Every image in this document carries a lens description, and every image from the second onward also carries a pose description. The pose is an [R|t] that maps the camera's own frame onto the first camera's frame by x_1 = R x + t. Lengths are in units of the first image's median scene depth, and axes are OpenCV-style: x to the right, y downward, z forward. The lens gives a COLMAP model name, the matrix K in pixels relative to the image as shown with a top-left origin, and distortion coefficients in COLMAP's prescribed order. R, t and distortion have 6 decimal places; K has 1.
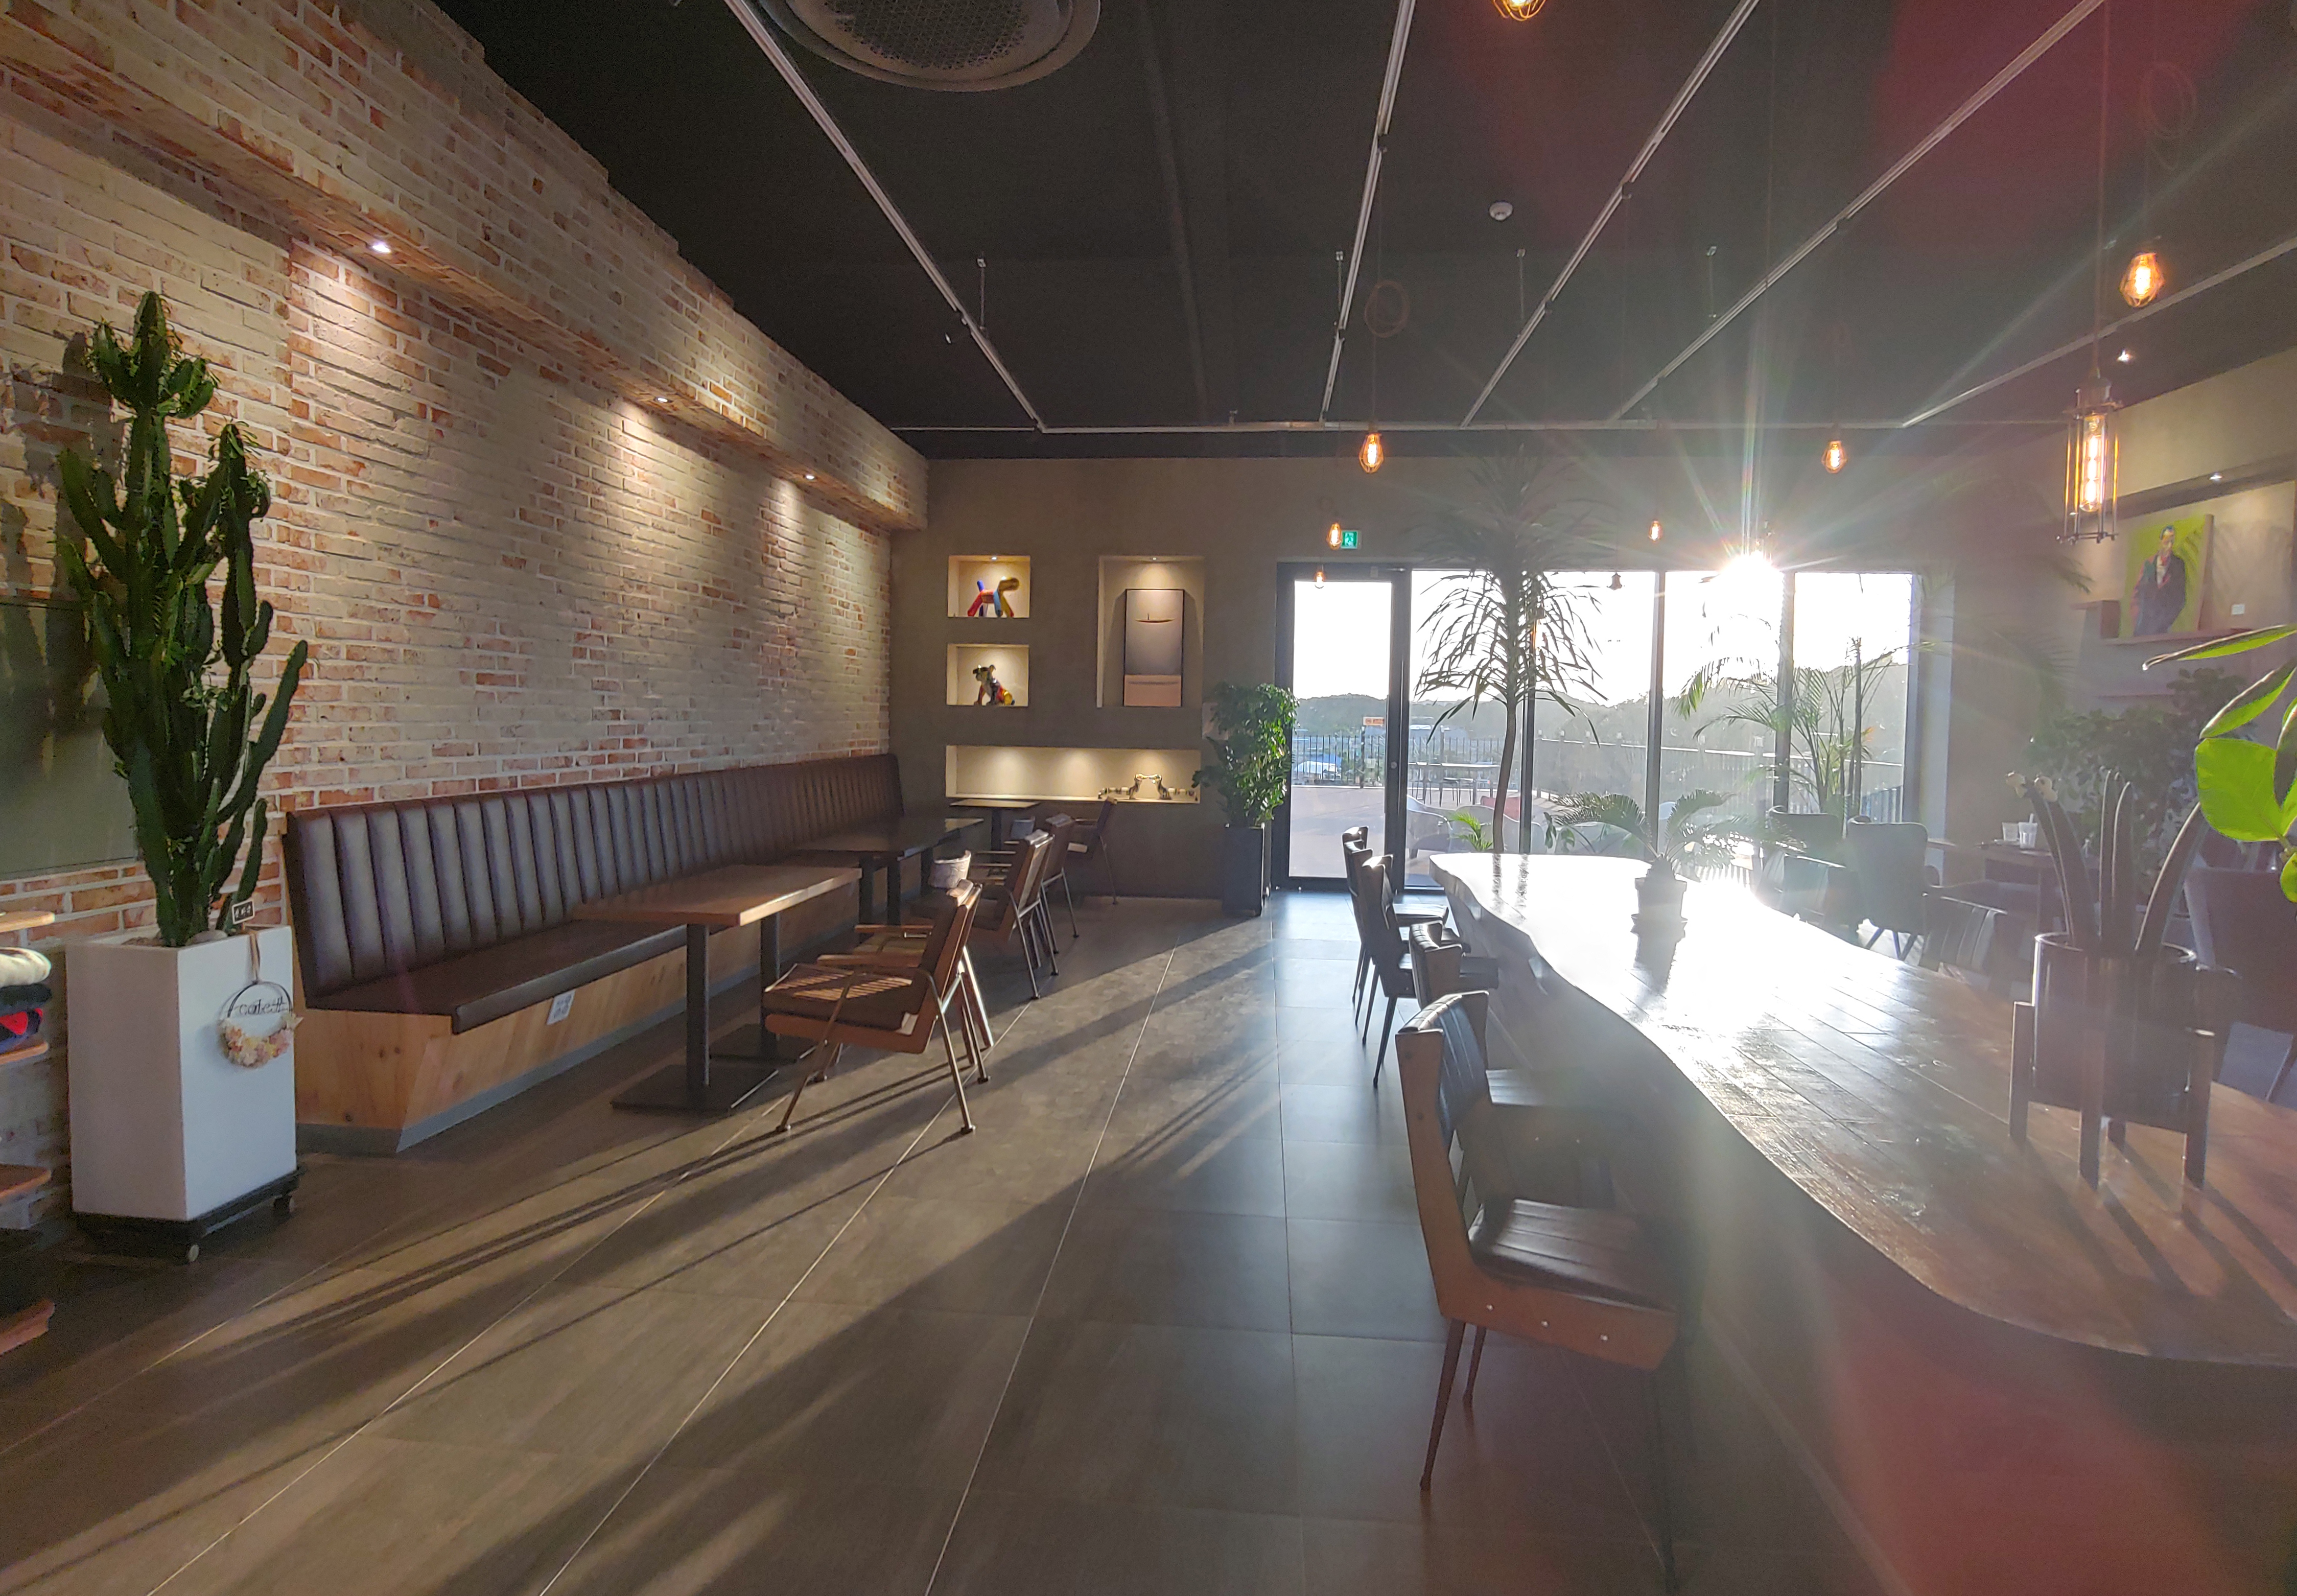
lens RADIAL K [[1087.9, 0, 1139.3], [0, 1087.9, 768.9], [0, 0, 1]] dist [-0.026901, -0.000607]
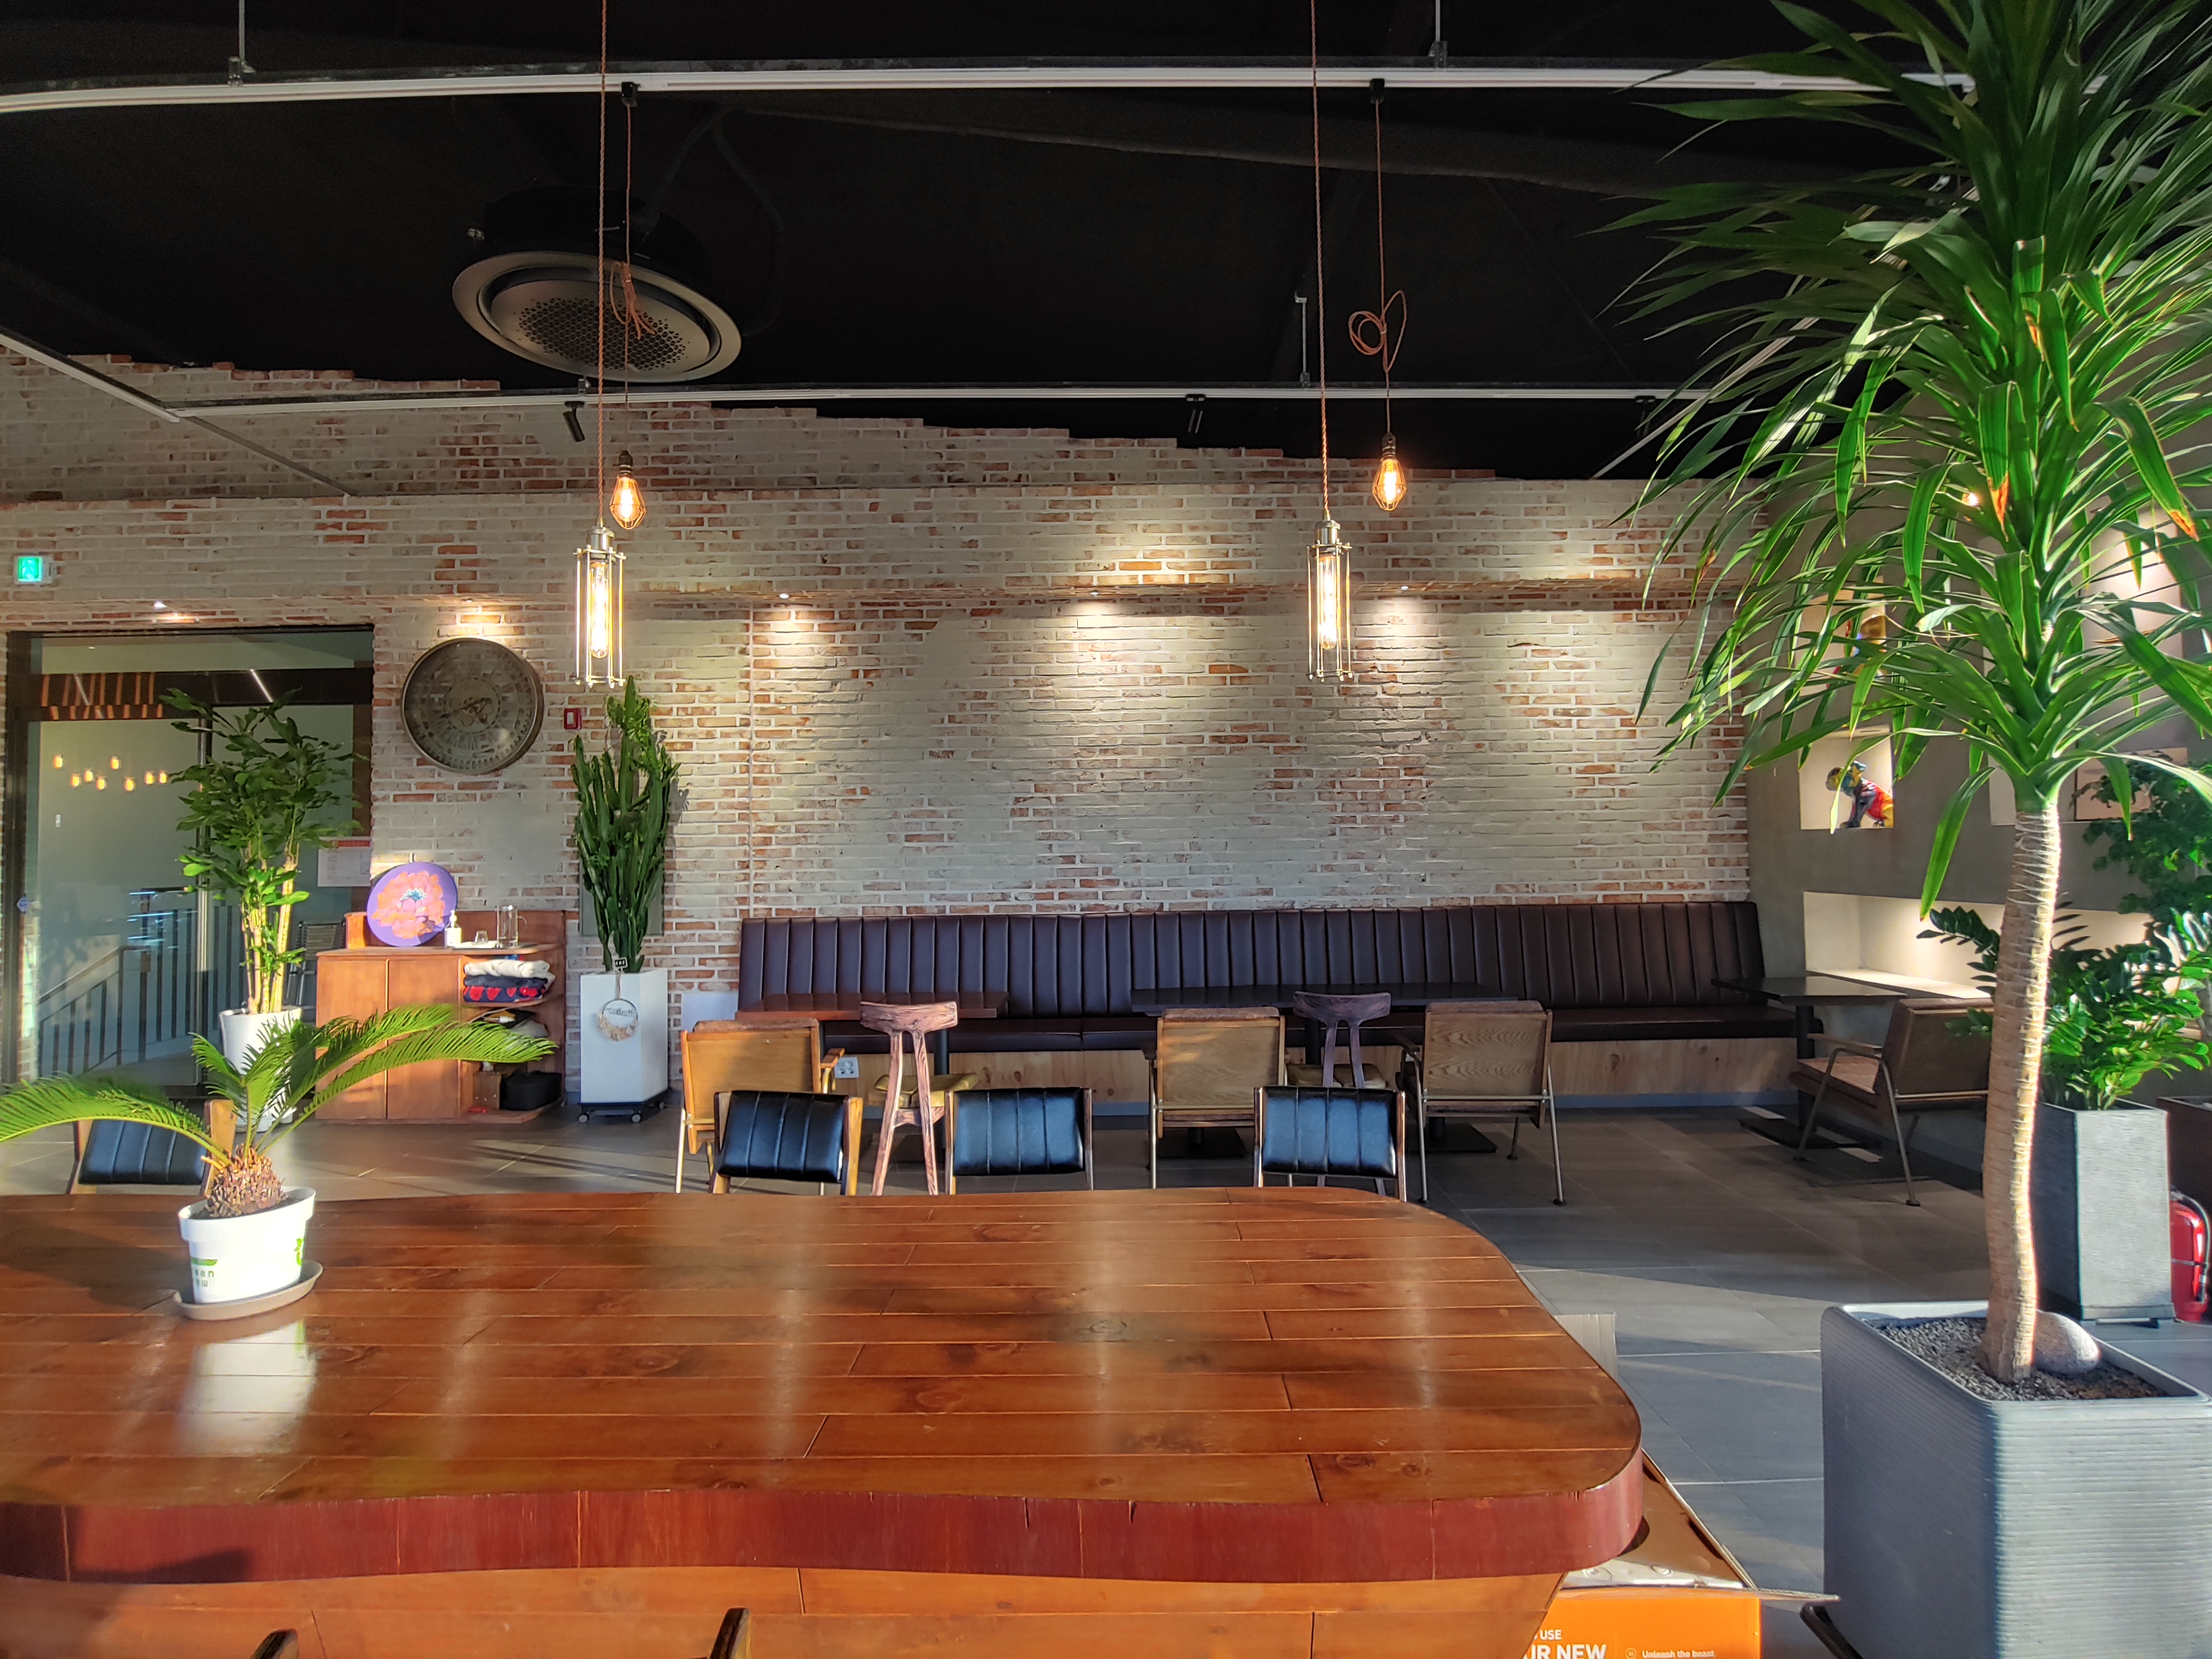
lens RADIAL K [[1031.3, 0, 1109.4], [0, 1031.3, 810.4], [0, 0, 1]] dist [-0.010716, -0.001623]
pose [[0.123633, -0.055179, -0.990793, 0.800162], [-0.029977, 0.997789, -0.059309, -0.044995], [0.991875, 0.037034, 0.121705, 1.070810]]
